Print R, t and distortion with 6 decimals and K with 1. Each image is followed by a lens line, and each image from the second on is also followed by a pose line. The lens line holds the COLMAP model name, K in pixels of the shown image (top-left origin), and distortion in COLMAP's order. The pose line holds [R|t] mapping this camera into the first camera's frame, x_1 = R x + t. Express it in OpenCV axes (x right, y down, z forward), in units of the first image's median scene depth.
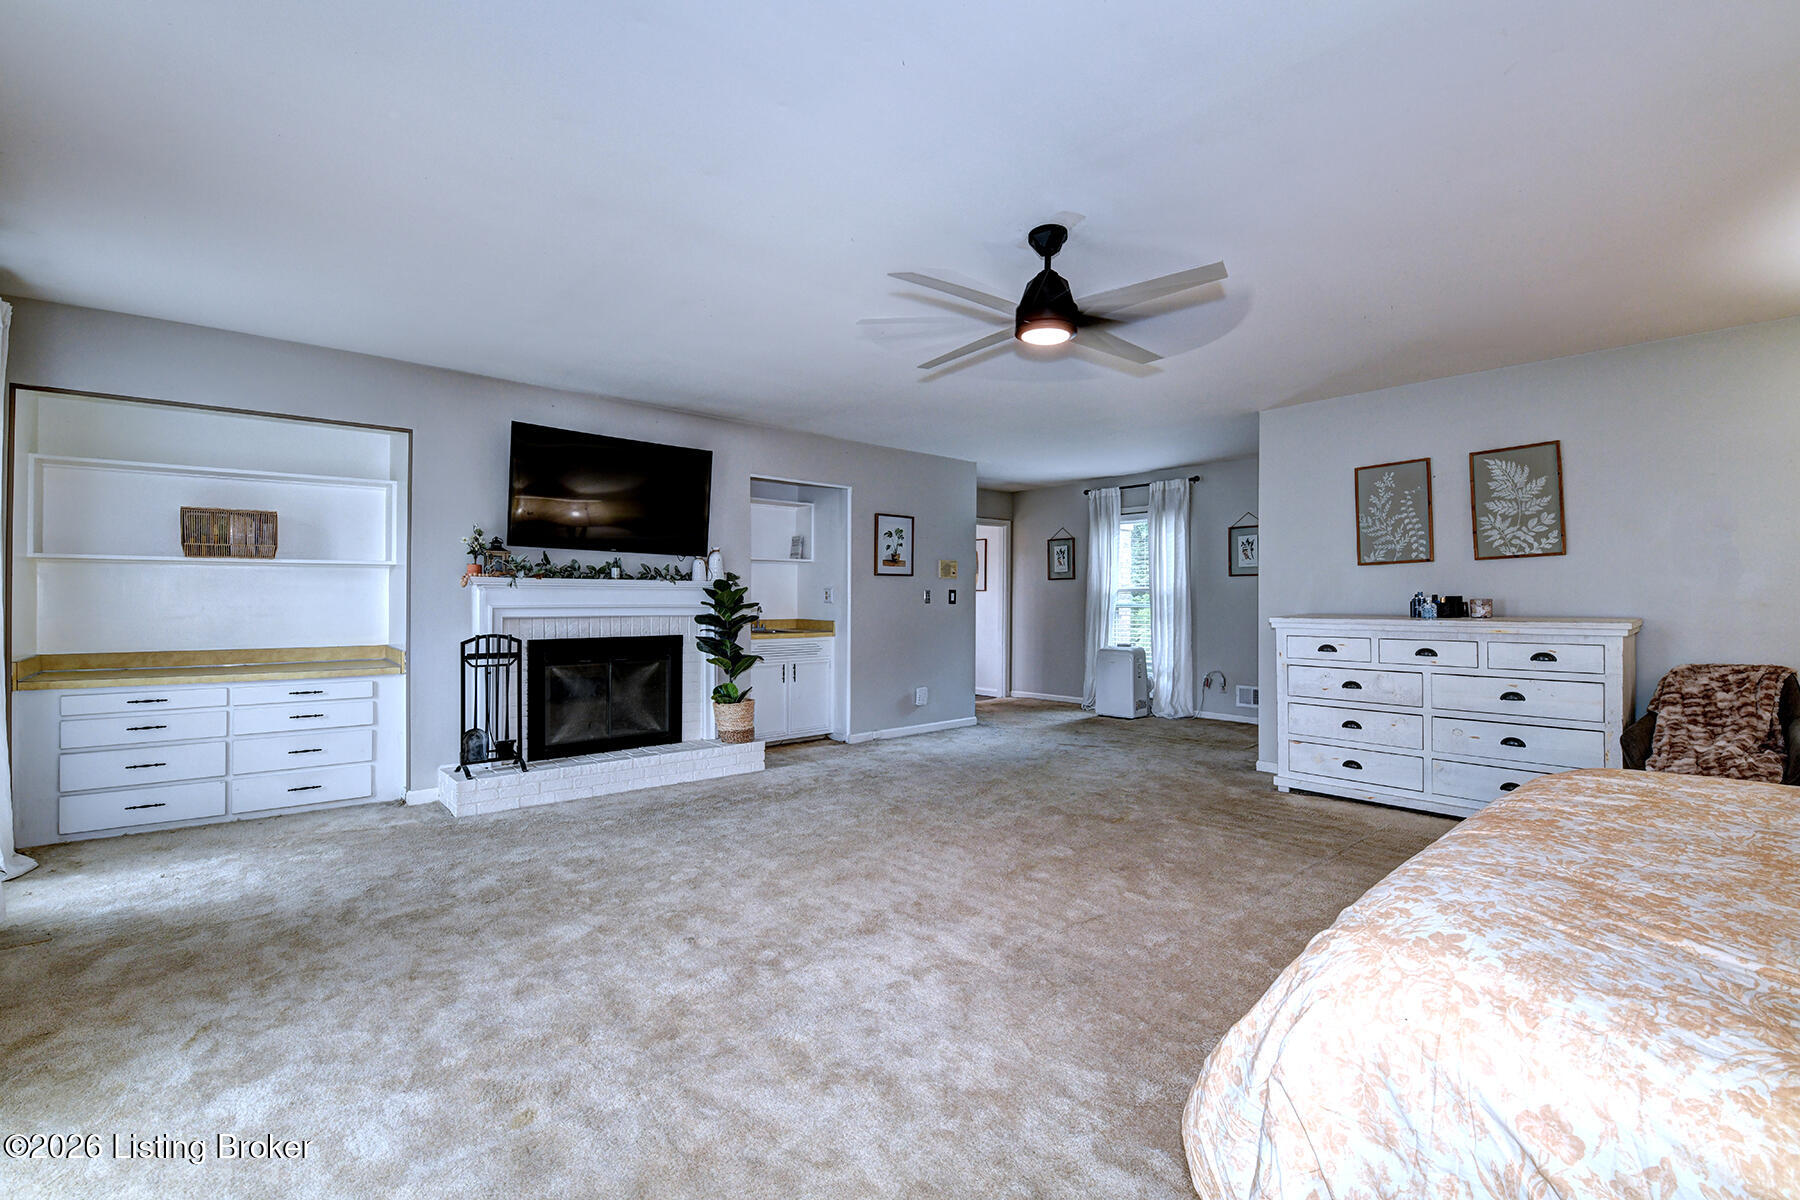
lens RADIAL K [[790.8, 0, 903.3], [0, 790.8, 600.8], [0, 0, 1]] dist [-0.002902, -0.000692]
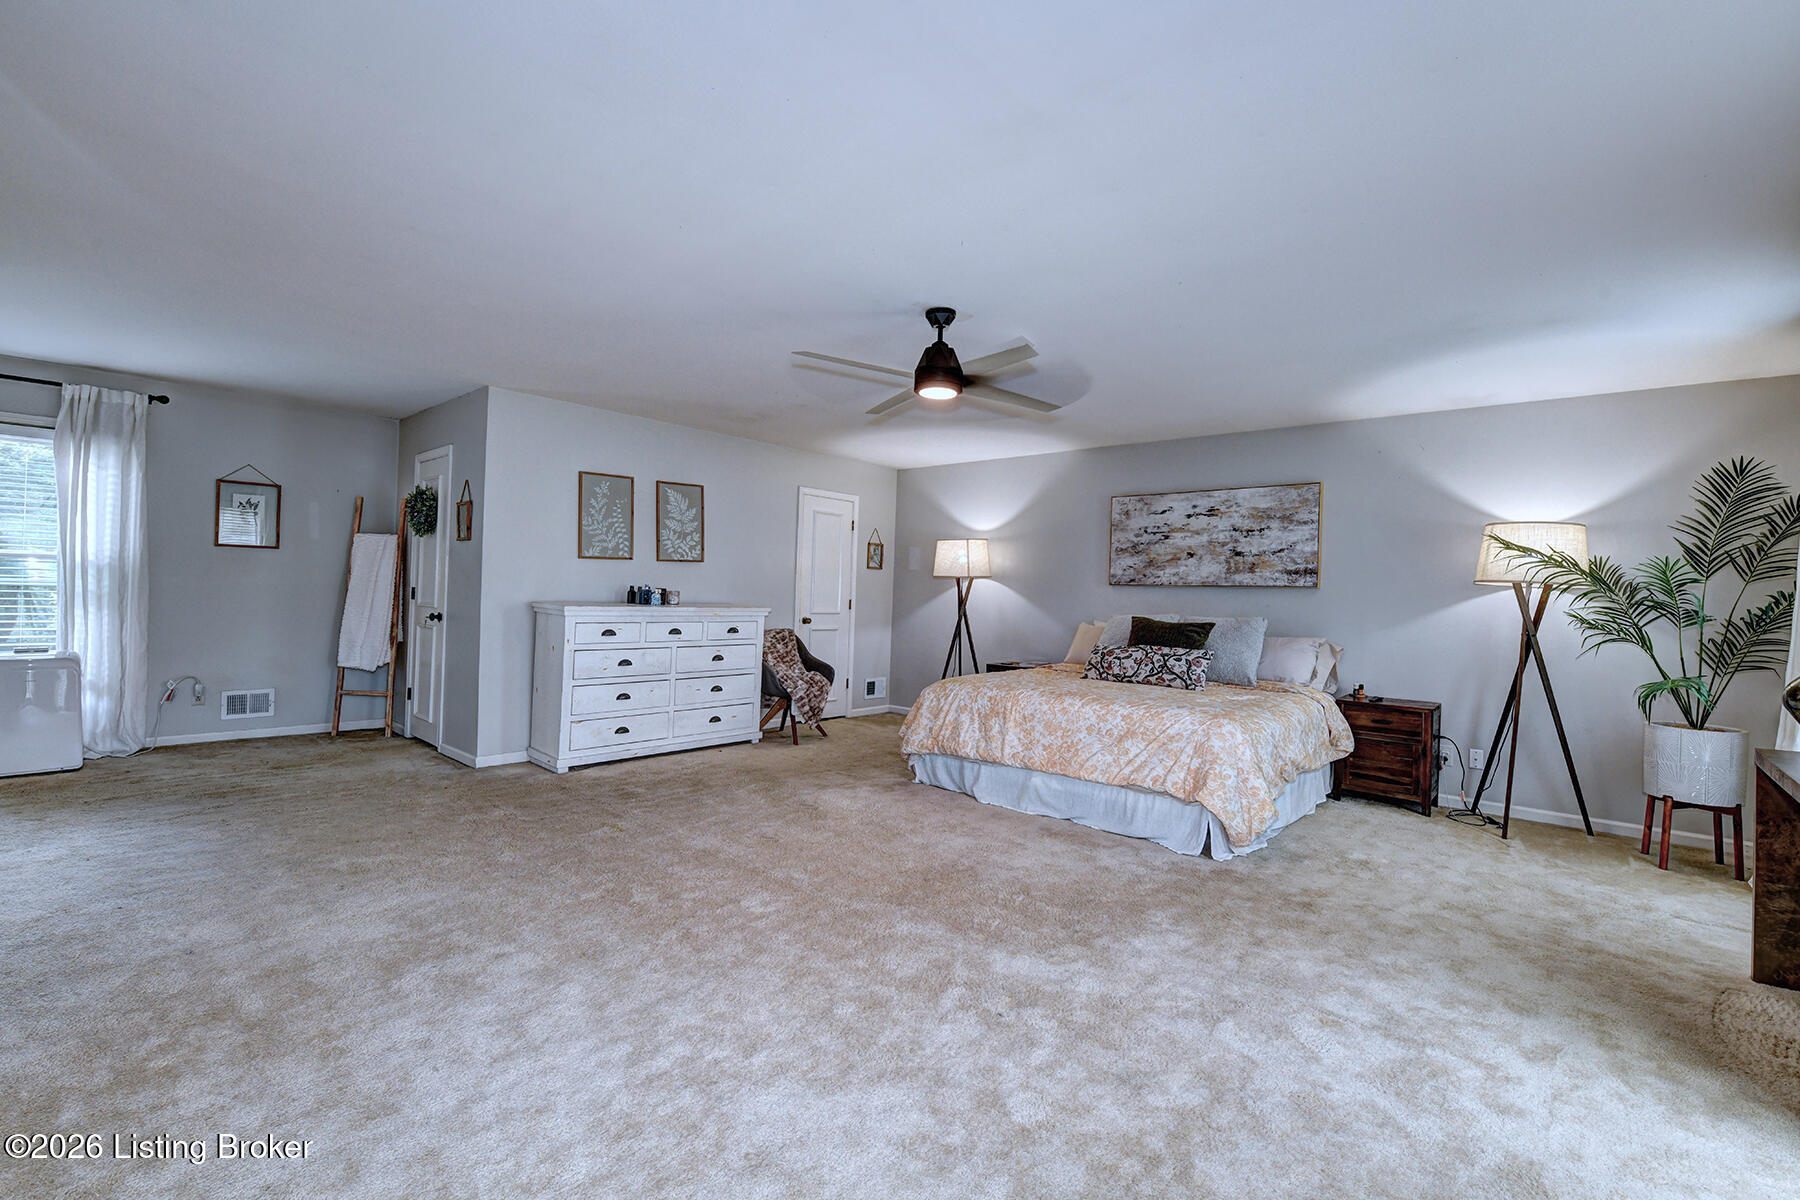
lens RADIAL K [[790.8, 0, 914.9], [0, 790.8, 600.9], [0, 0, 1]] dist [-0.002902, -0.000692]
pose [[-0.125200, -0.009505, 0.992086, -0.657509], [-0.029807, 0.999539, 0.005815, -0.005065], [-0.991684, -0.028843, -0.125425, 0.727984]]
